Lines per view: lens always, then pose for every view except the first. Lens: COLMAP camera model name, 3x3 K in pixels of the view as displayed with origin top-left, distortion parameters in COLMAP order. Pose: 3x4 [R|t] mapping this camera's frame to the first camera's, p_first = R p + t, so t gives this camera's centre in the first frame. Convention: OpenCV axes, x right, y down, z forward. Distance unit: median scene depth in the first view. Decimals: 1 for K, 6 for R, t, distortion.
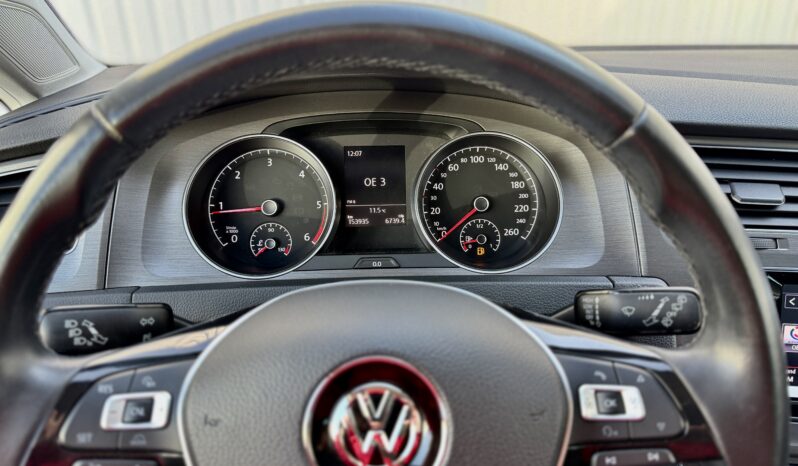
lens RADIAL K [[563.0, 0, 402.6], [0, 563.0, 234.7], [0, 0, 1]] dist [0.044535, -0.047663]
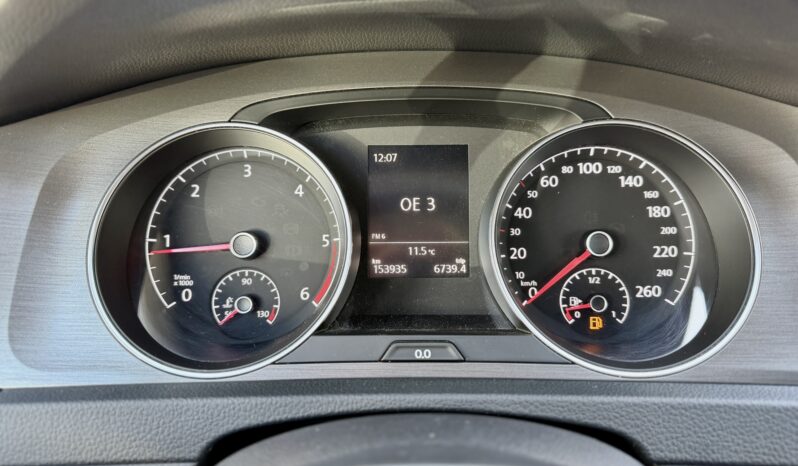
lens RADIAL K [[563.0, 0, 397.8], [0, 563.0, 226.4], [0, 0, 1]] dist [0.044535, -0.047663]
pose [[0.998319, 0.012376, -0.056620, -0.036771], [-0.014739, 0.999030, -0.041504, -0.045408], [0.056052, 0.042269, 0.997533, 0.402452]]
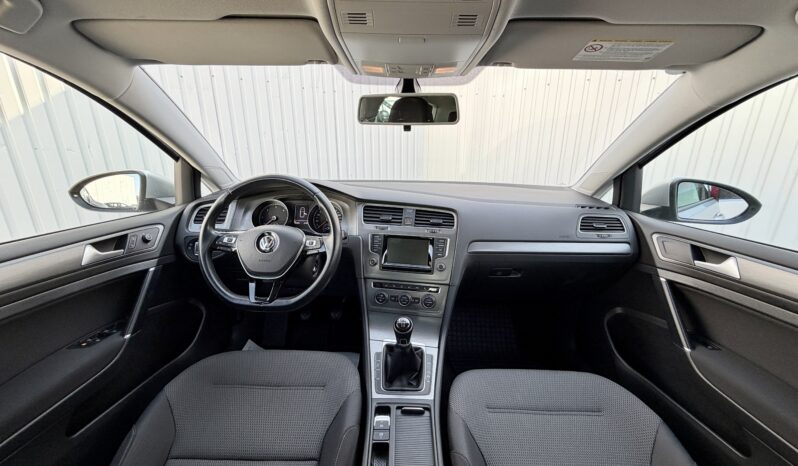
lens RADIAL K [[317.7, 0, 400.3], [0, 317.7, 233.4], [0, 0, 1]] dist [0.001633, 0.001077]
pose [[0.998002, 0.037240, -0.051045, 0.744722], [-0.043902, 0.989691, -0.136325, 0.314605], [0.045442, 0.138293, 0.989348, -1.109132]]
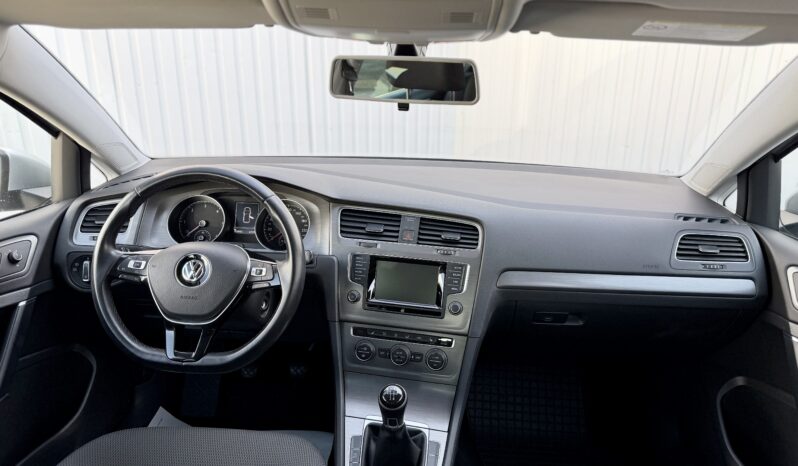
lens RADIAL K [[563.0, 0, 404.1], [0, 563.0, 232.8], [0, 0, 1]] dist [0.044535, -0.047663]
pose [[0.995161, 0.061356, -0.076747, 0.849024], [-0.069269, 0.992046, -0.105101, 0.194729], [0.069688, 0.109909, 0.991496, -1.424822]]
